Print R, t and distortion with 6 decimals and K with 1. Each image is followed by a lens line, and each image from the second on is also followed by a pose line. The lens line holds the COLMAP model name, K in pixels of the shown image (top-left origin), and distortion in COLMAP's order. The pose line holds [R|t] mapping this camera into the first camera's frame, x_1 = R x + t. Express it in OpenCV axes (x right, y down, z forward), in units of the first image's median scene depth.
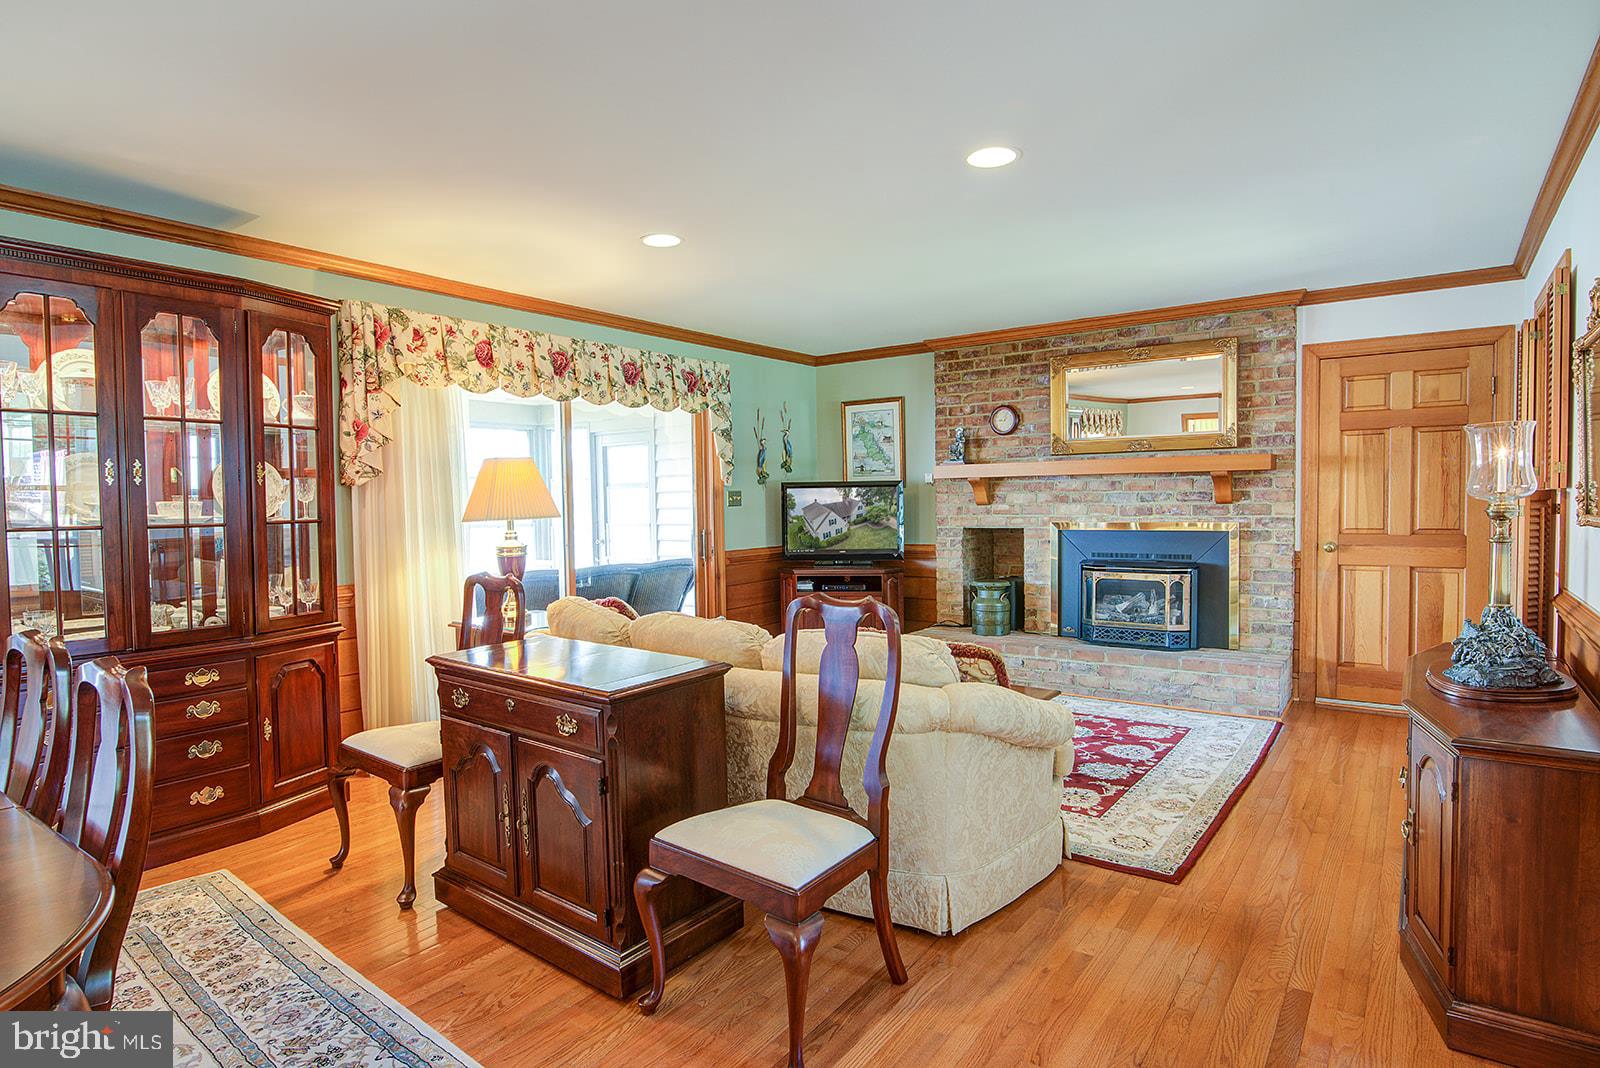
lens RADIAL K [[875.1, 0, 807.8], [0, 875.1, 530.2], [0, 0, 1]] dist [-0.005743, -0.001568]
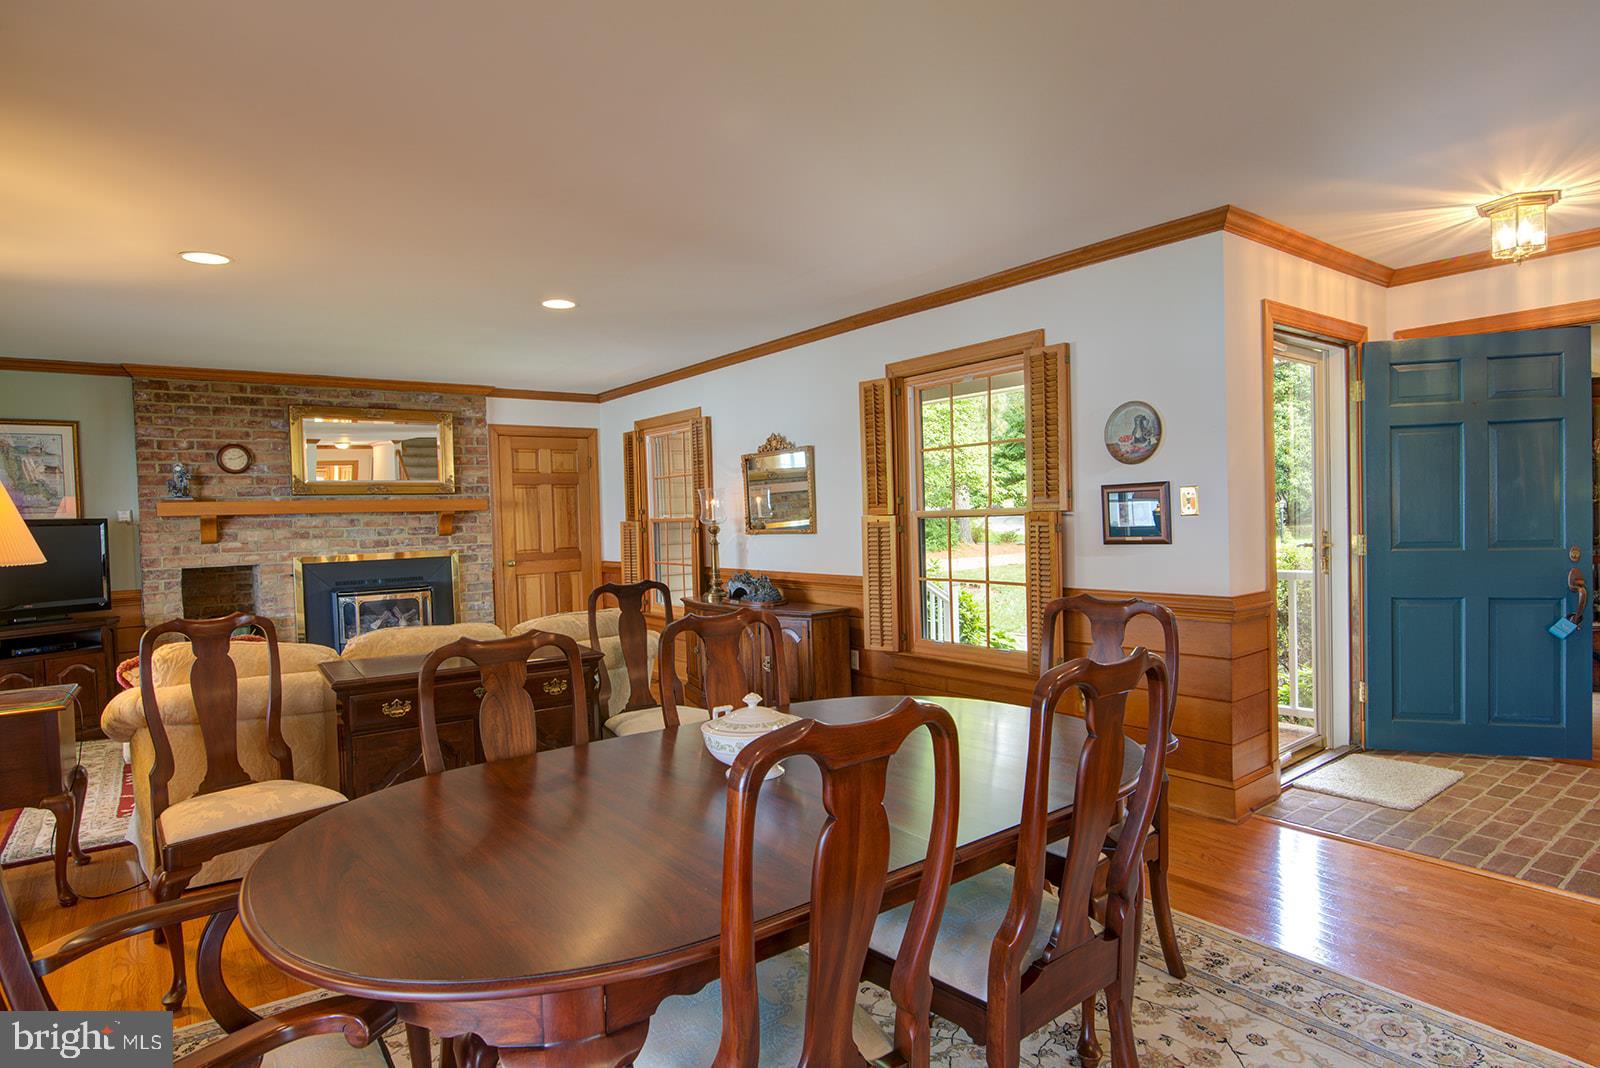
lens RADIAL K [[875.1, 0, 817.3], [0, 875.1, 533.4], [0, 0, 1]] dist [-0.005743, -0.001568]
pose [[0.287326, -0.013897, 0.957732, -0.596803], [0.058255, 0.998297, -0.002991, 0.002740], [-0.956060, 0.056652, 0.287646, 0.074290]]
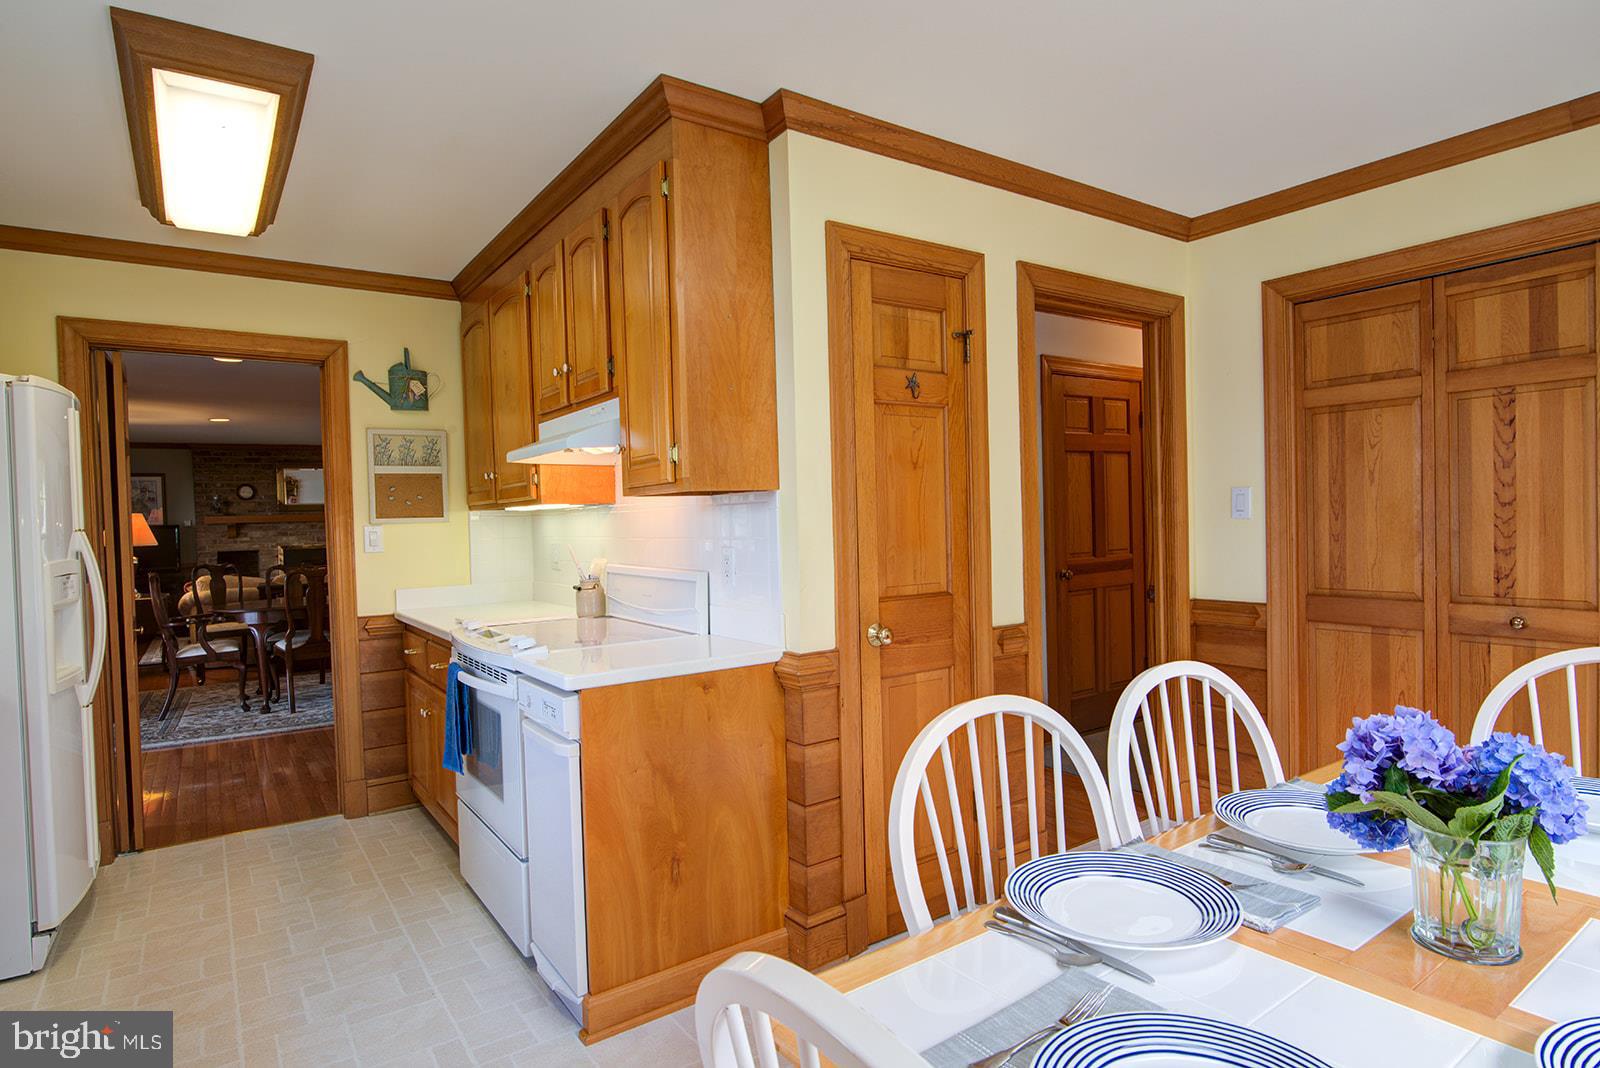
lens RADIAL K [[875.1, 0, 808.5], [0, 875.1, 534.2], [0, 0, 1]] dist [-0.005743, -0.001568]
pose [[0.340380, -0.019099, 0.940094, -1.201461], [0.055936, 0.998434, 0.000032, 0.032324], [-0.938623, 0.052575, 0.340916, -0.805476]]
